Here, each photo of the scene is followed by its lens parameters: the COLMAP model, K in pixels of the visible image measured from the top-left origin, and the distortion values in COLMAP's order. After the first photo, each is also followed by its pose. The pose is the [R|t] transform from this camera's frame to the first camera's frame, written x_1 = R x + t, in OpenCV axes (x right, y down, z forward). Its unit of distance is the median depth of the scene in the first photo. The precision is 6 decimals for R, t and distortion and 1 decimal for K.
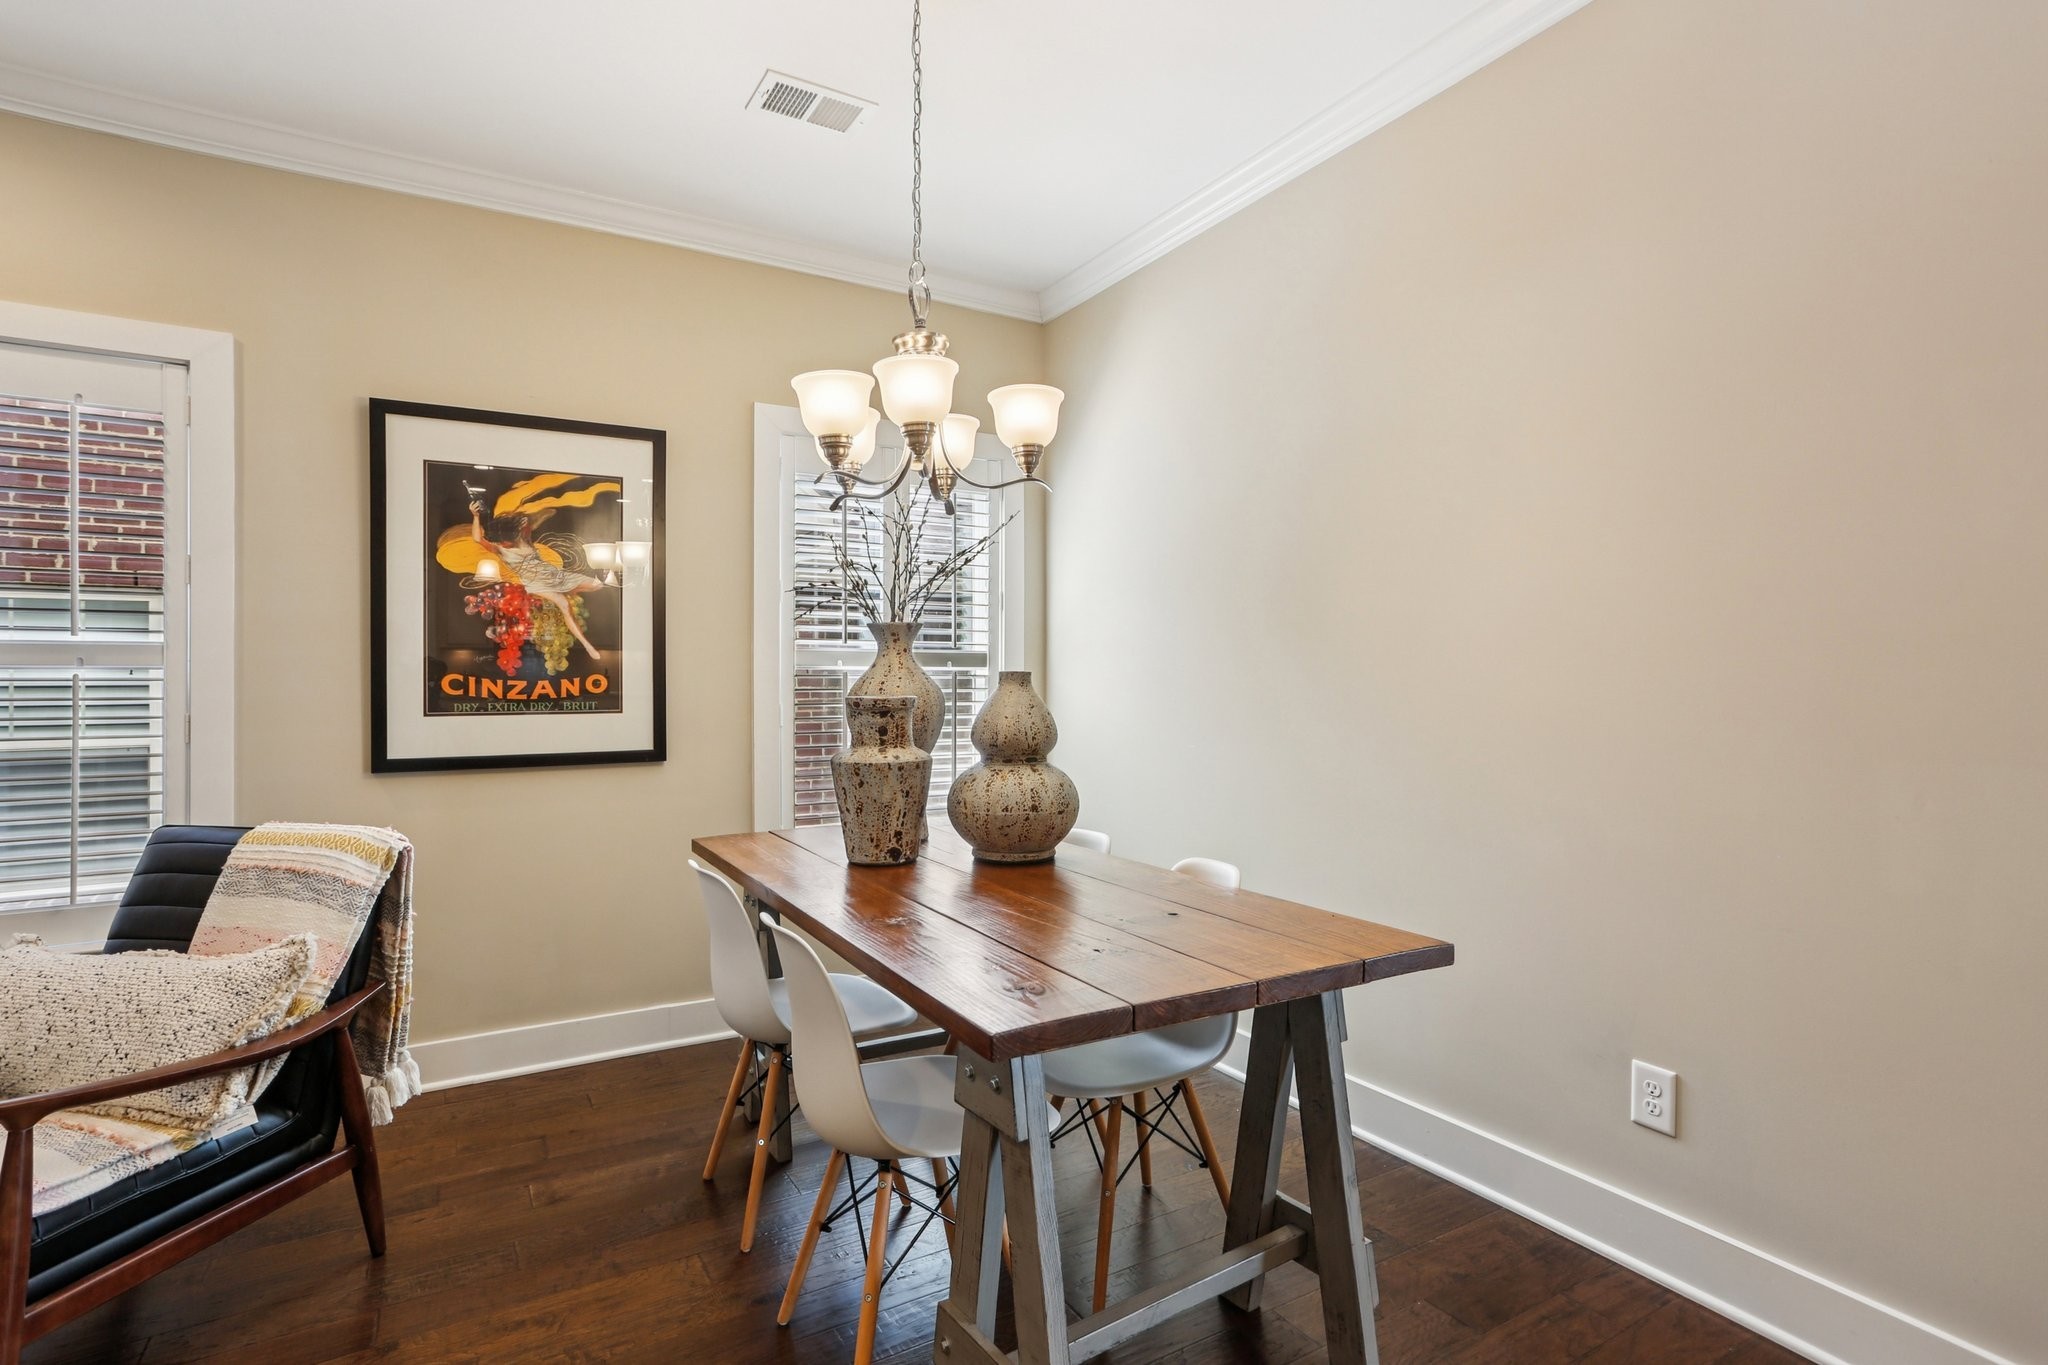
lens RADIAL K [[1034.1, 0, 1025.3], [0, 1034.1, 692.7], [0, 0, 1]] dist [-0.051218, 0.018060]
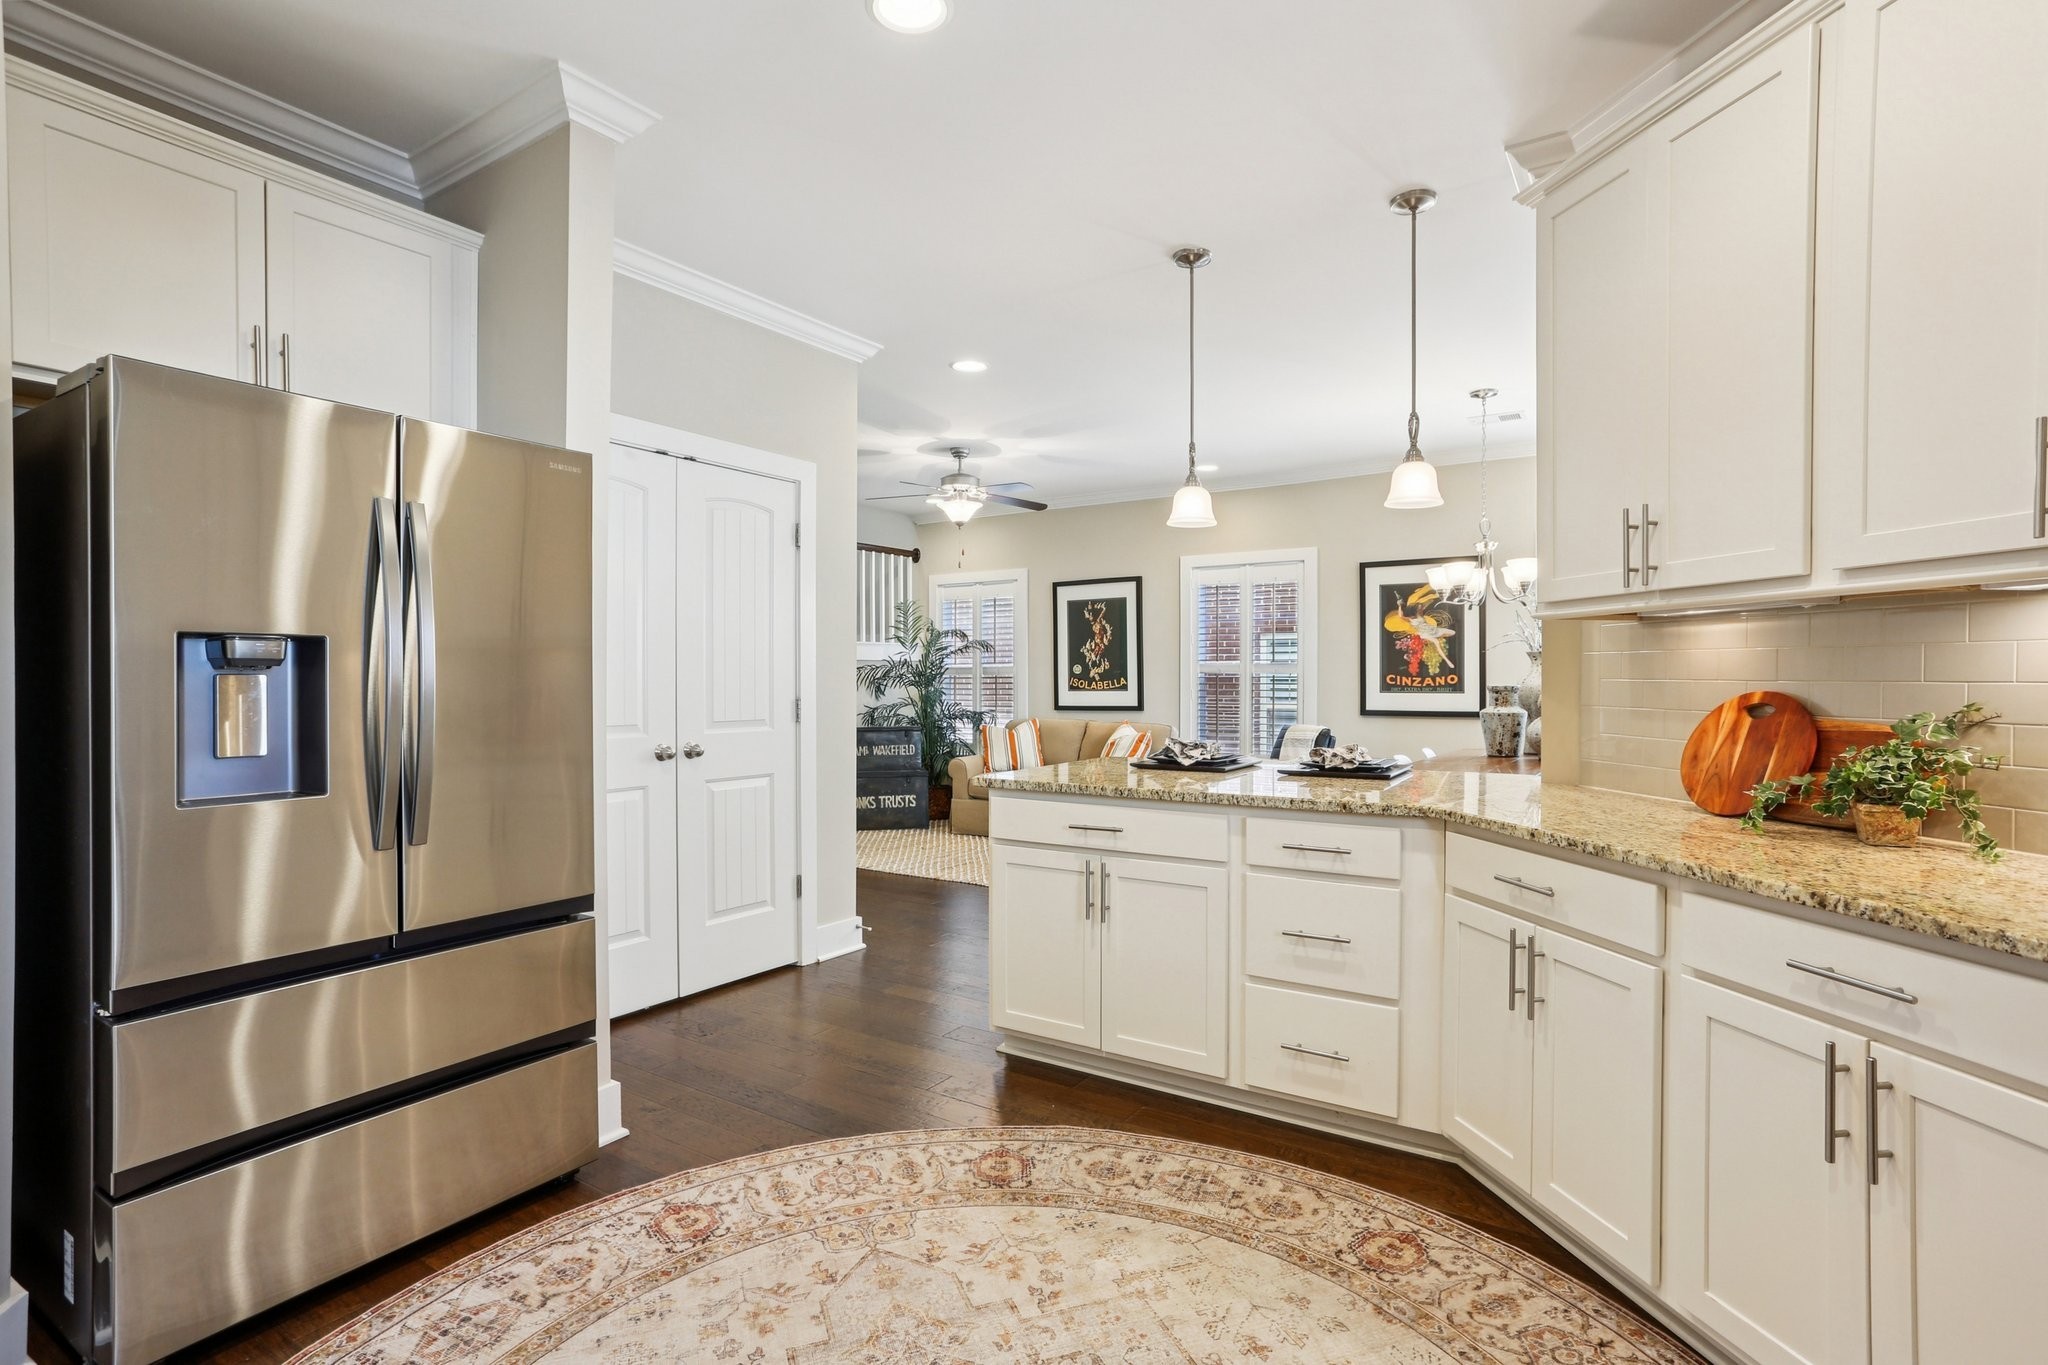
lens RADIAL K [[1034.1, 0, 1019.2], [0, 1034.1, 676.6], [0, 0, 1]] dist [-0.051218, 0.018060]
pose [[0.437019, 0.000786, -0.899452, 1.162883], [-0.012297, 0.999911, -0.005101, 0.008041], [0.899368, 0.013290, 0.436990, -0.780065]]
